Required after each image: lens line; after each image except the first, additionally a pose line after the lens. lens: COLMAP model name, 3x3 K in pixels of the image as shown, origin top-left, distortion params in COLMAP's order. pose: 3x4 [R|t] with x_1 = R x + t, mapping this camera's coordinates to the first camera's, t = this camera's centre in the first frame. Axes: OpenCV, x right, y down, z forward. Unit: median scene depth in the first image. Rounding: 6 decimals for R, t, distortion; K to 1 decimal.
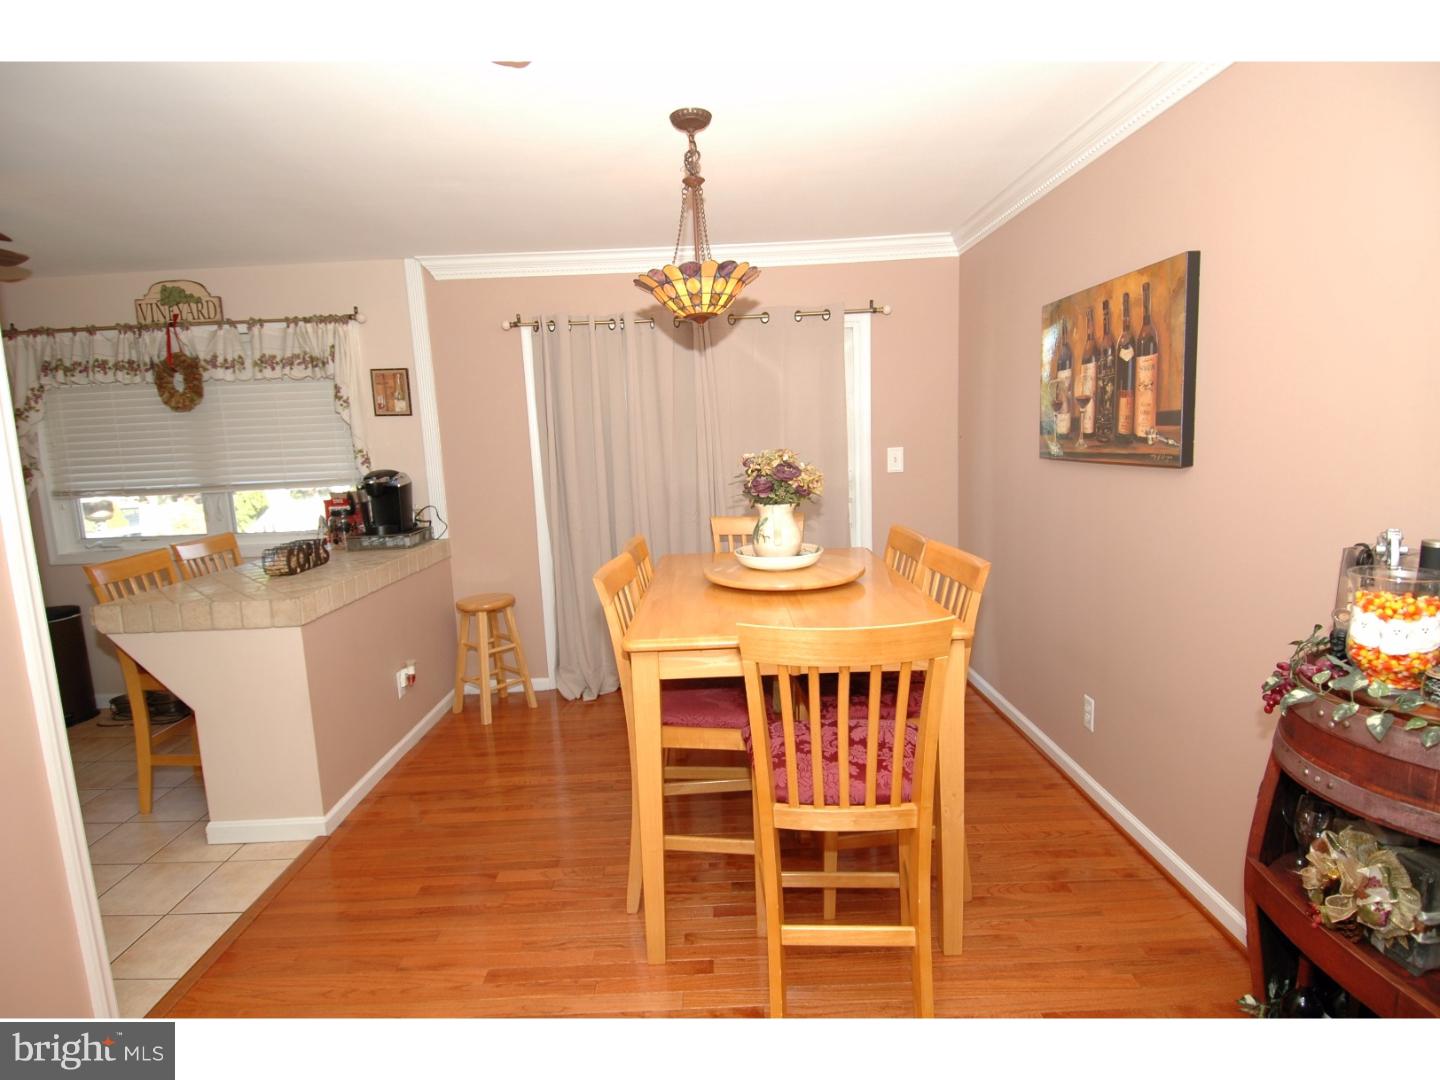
lens RADIAL K [[680.3, 0, 719.1], [0, 680.3, 538.0], [0, 0, 1]] dist [-0.004162, -0.001670]
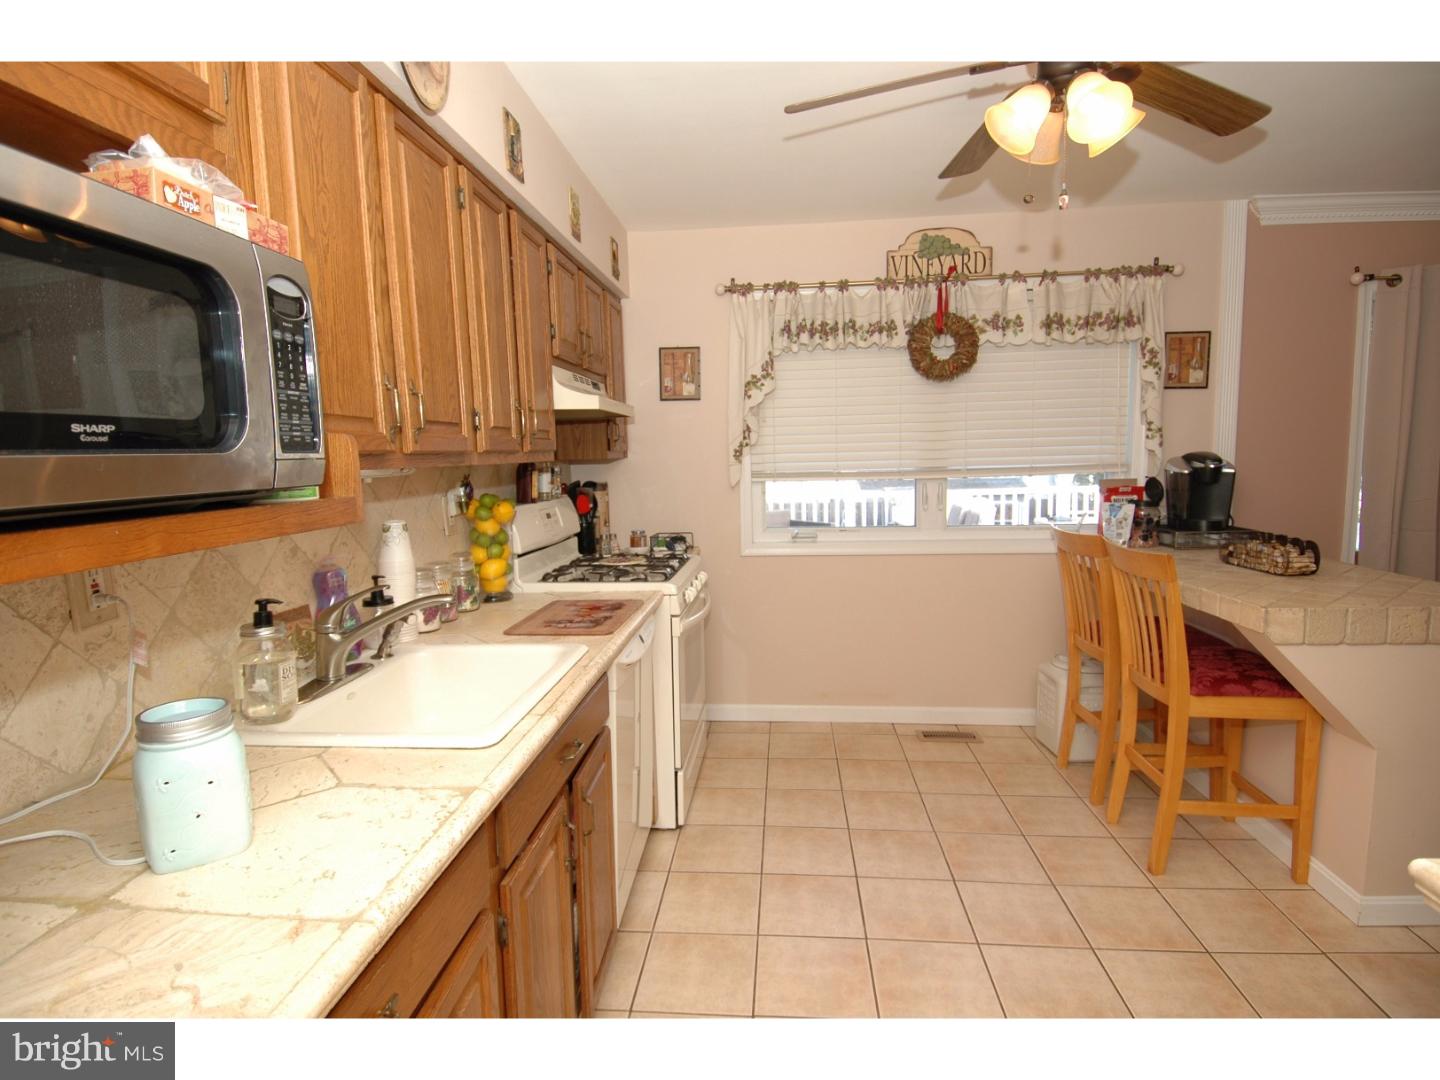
lens RADIAL K [[773.2, 0, 713.0], [0, 773.2, 528.8], [0, 0, 1]] dist [0.019630, -0.029303]
pose [[0.995427, 0.023783, -0.092521, -0.986882], [-0.026052, 0.999387, -0.023387, 0.030009], [0.091908, 0.025690, 0.995436, 0.007353]]
